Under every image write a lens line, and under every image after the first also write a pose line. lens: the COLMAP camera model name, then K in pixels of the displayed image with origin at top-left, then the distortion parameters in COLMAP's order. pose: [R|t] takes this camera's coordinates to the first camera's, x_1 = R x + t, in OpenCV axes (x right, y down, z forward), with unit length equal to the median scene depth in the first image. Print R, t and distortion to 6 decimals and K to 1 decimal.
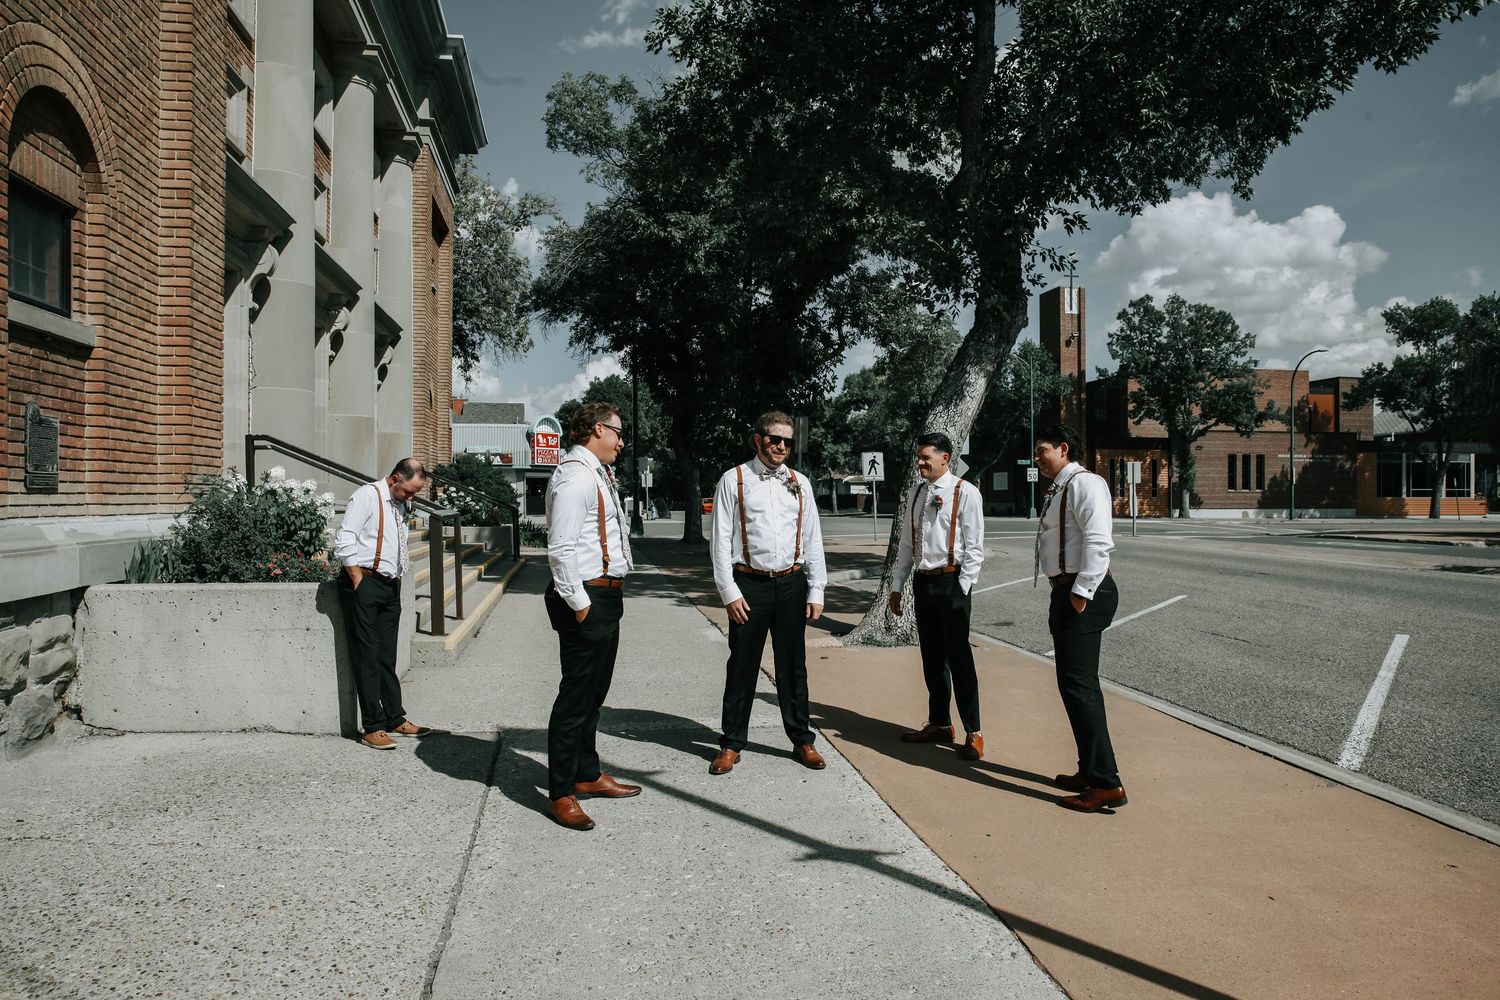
lens RADIAL K [[1012.6, 0, 750.0], [0, 1012.6, 500.0], [0, 0, 1]] dist [-0.091500, 0.074045]
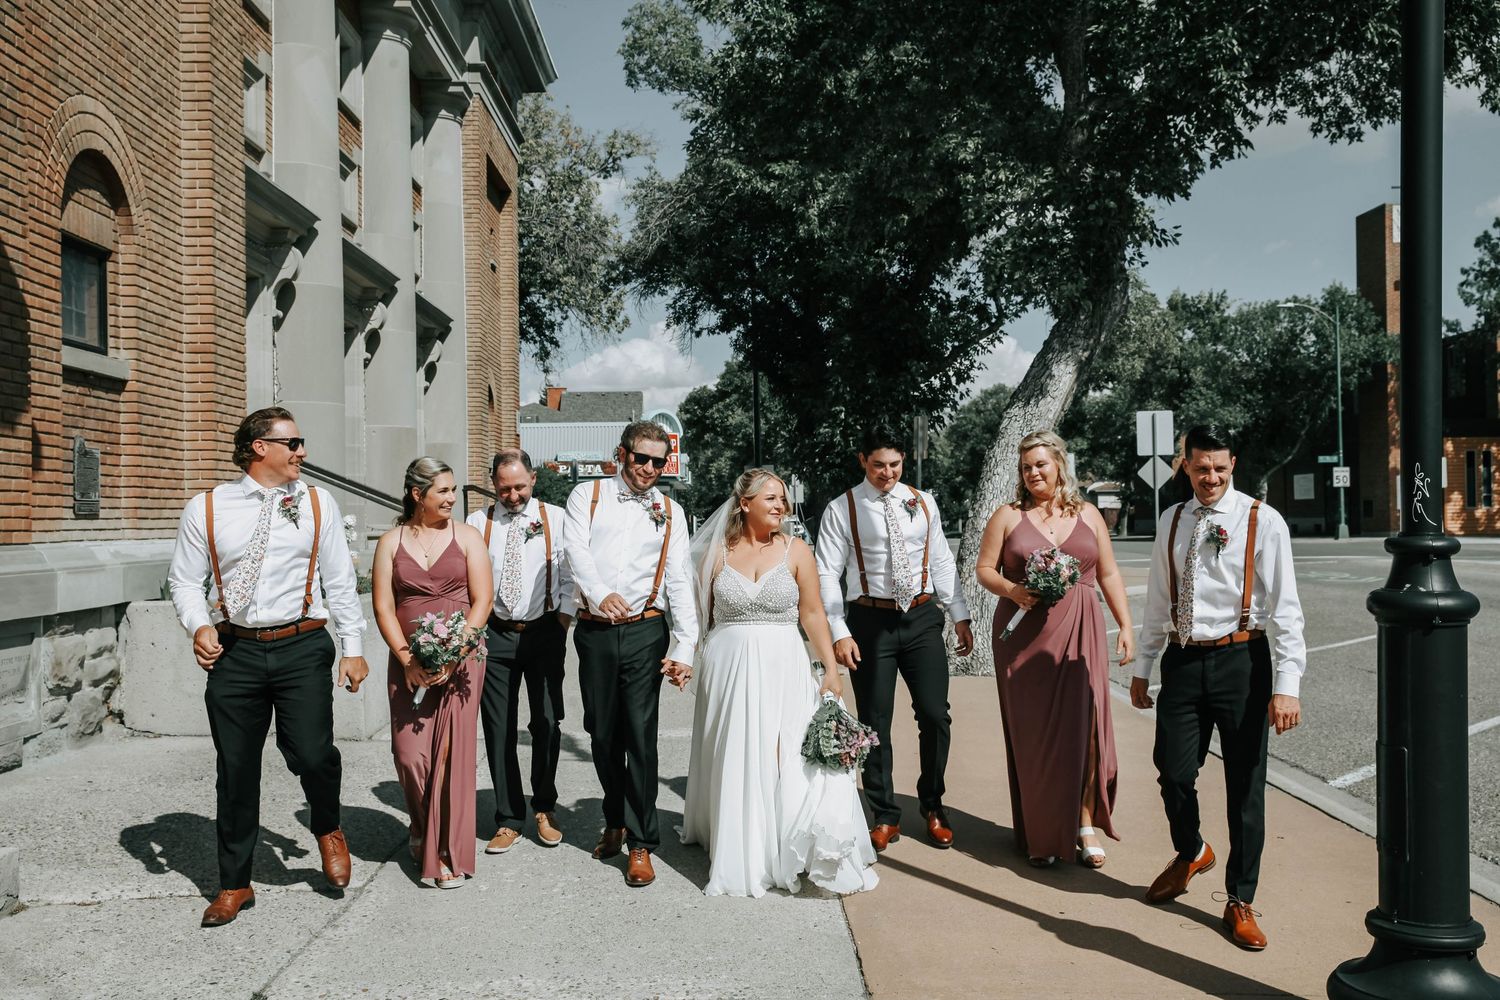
lens RADIAL K [[1413.4, 0, 750.0], [0, 1413.4, 500.0], [0, 0, 1]] dist [0.026967, 0.007794]
pose [[0.988907, -0.014204, -0.147858, 0.174029], [0.012112, 0.999813, -0.015043, 0.003576], [0.148044, 0.013085, 0.988894, -0.325222]]
